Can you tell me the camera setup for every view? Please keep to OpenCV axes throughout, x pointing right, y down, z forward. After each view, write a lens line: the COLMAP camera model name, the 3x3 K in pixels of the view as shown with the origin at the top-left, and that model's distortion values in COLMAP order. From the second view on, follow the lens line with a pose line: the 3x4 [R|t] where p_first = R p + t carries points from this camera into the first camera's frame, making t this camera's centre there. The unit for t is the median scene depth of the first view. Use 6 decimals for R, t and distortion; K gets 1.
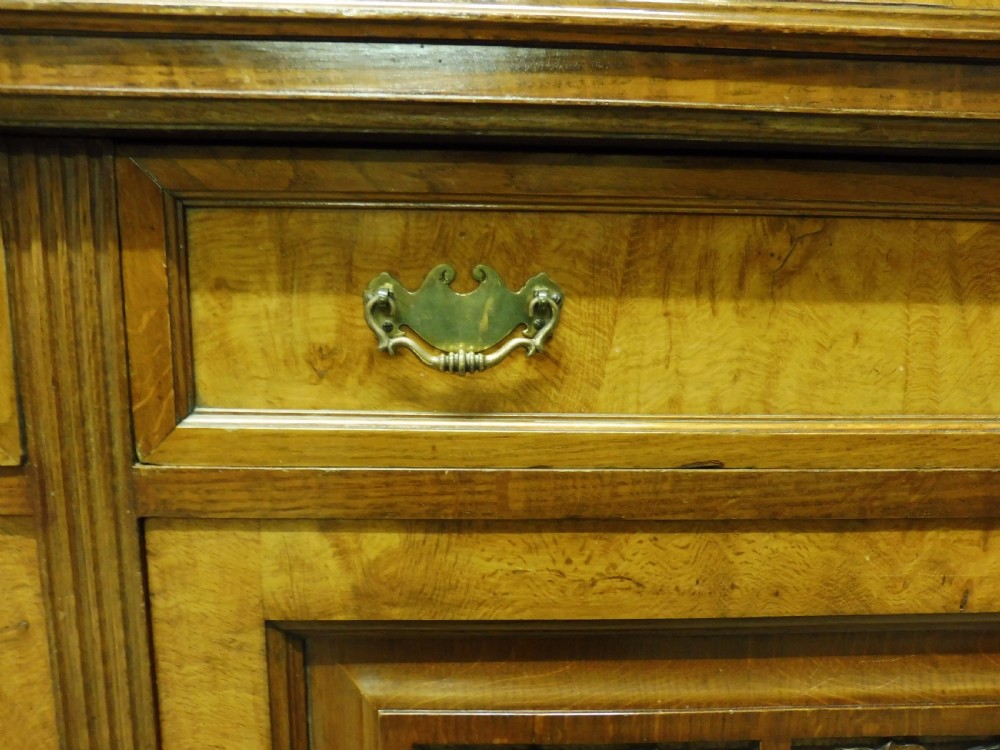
lens RADIAL K [[725.8, 0, 503.8], [0, 725.8, 379.9], [0, 0, 1]] dist [-0.042120, 0.002625]
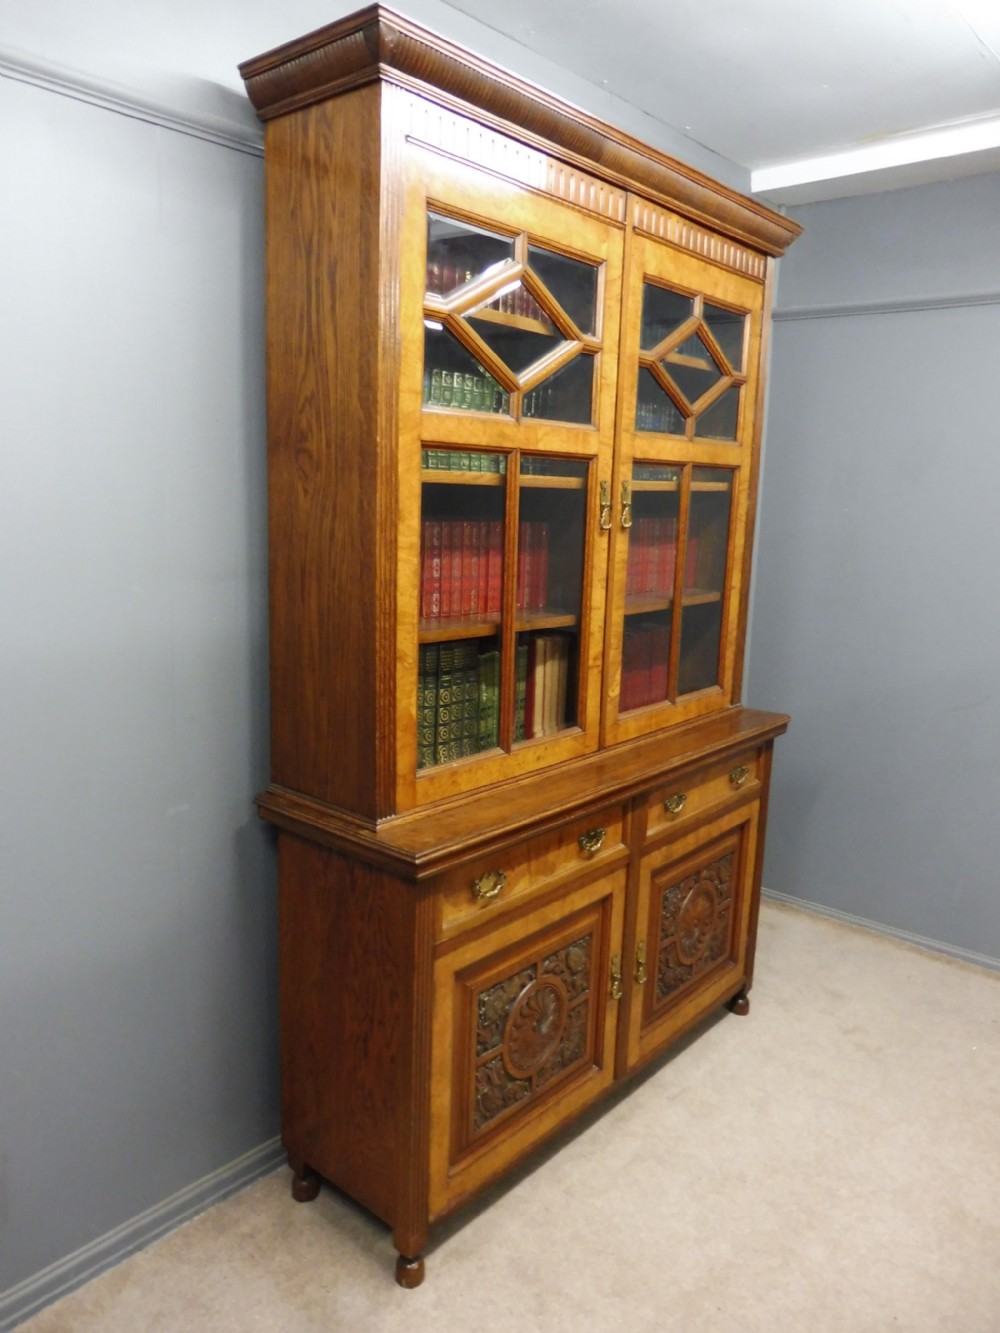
lens RADIAL K [[964.5, 0, 498.9], [0, 964.5, 663.6], [0, 0, 1]] dist [-0.041644, -0.005820]
pose [[0.681277, -0.130533, 0.720294, -5.830360], [0.113814, 0.990895, 0.071923, -1.735866], [-0.723124, 0.032980, 0.689930, -2.951707]]
